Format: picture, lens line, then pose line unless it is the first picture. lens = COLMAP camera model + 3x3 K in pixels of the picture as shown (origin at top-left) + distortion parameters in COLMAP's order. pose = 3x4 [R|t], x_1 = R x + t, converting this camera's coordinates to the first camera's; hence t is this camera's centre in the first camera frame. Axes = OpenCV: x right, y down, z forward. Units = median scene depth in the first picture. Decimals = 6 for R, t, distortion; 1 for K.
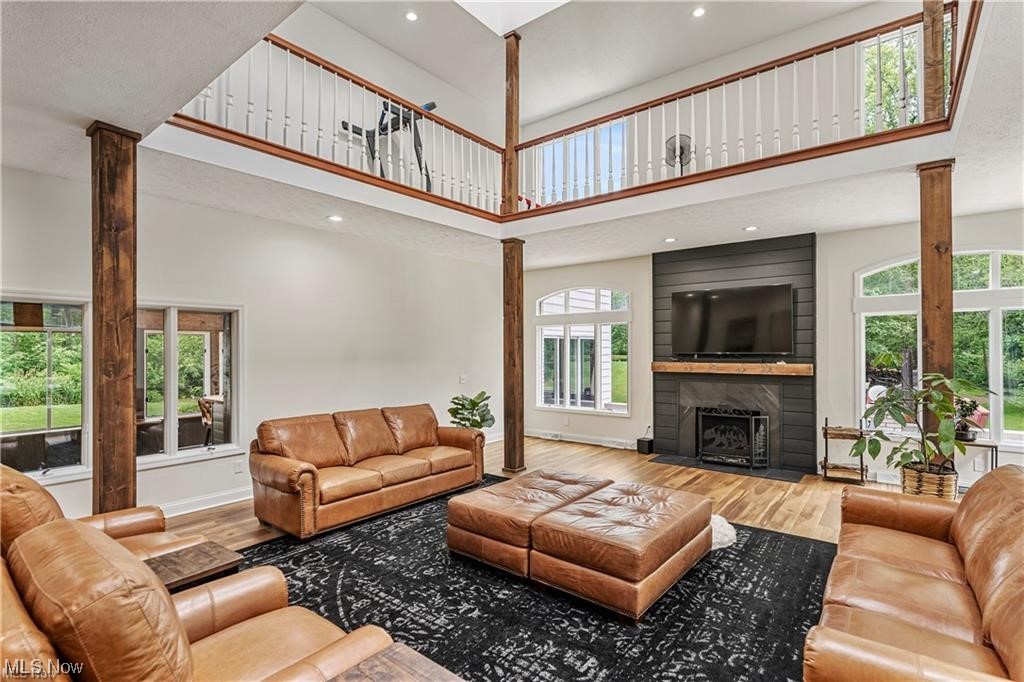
lens RADIAL K [[494.3, 0, 515.1], [0, 494.3, 348.9], [0, 0, 1]] dist [-0.003296, 0.000568]
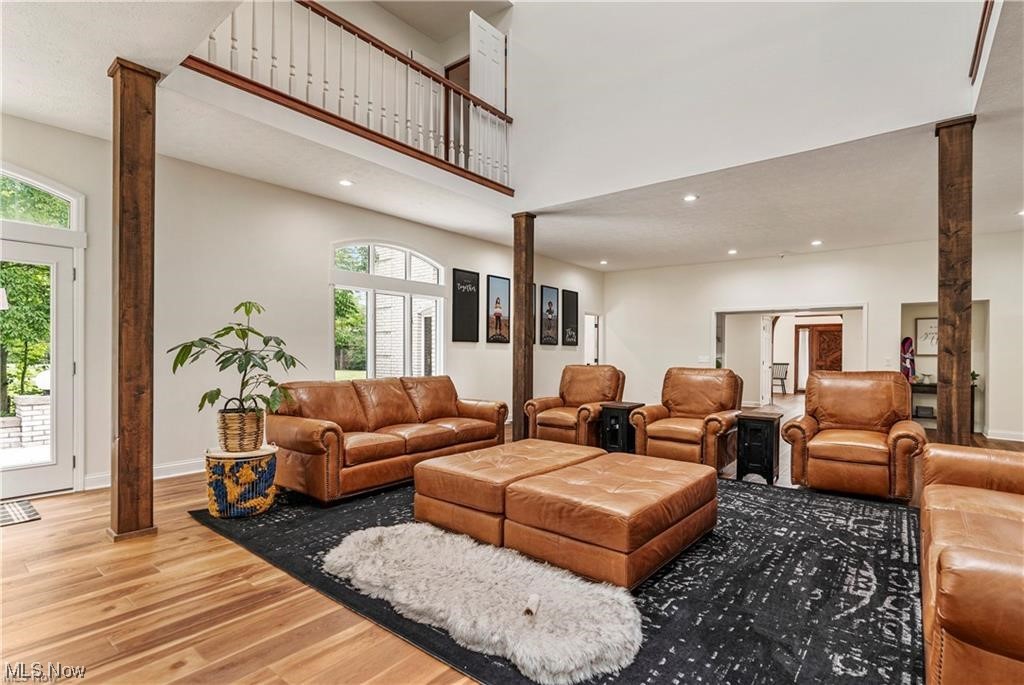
lens RADIAL K [[494.3, 0, 515.1], [0, 494.3, 349.0], [0, 0, 1]] dist [-0.003296, 0.000568]
pose [[-0.999992, -0.001256, 0.003835, 0.143131], [-0.001252, 0.999999, 0.001028, 0.063482], [-0.003836, 0.001023, -0.999992, 1.248765]]
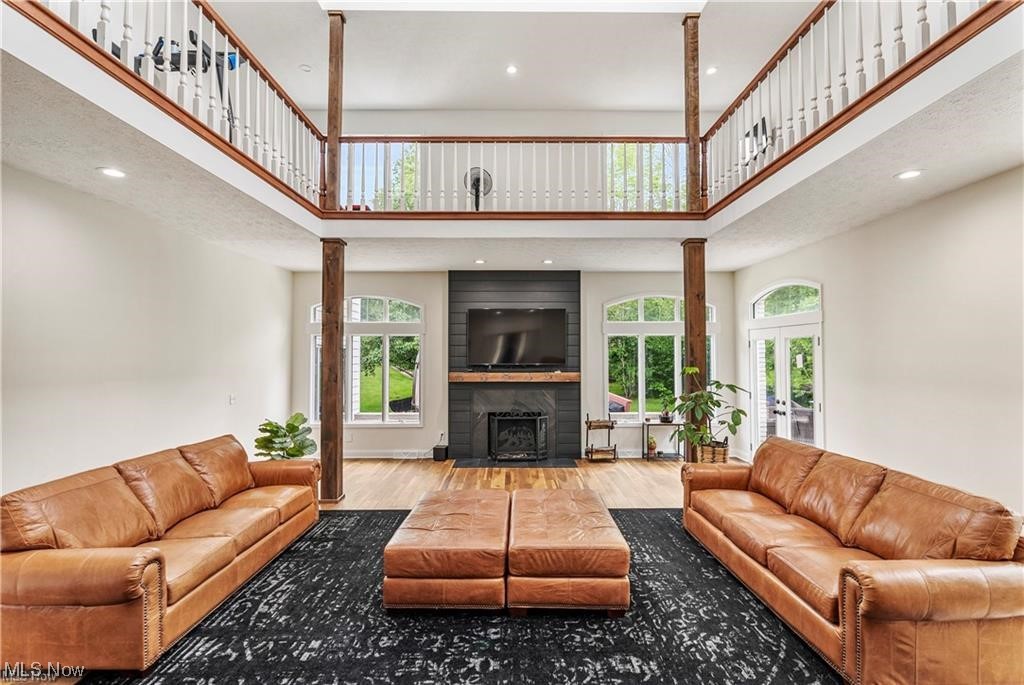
lens RADIAL K [[472.8, 0, 518.2], [0, 472.8, 341.8], [0, 0, 1]] dist [-0.005380, 0.002248]
pose [[0.779219, 0.018392, 0.626481, -0.313510], [-0.002219, 0.999644, -0.026587, -0.017193], [-0.626747, 0.019327, 0.778983, 0.150144]]
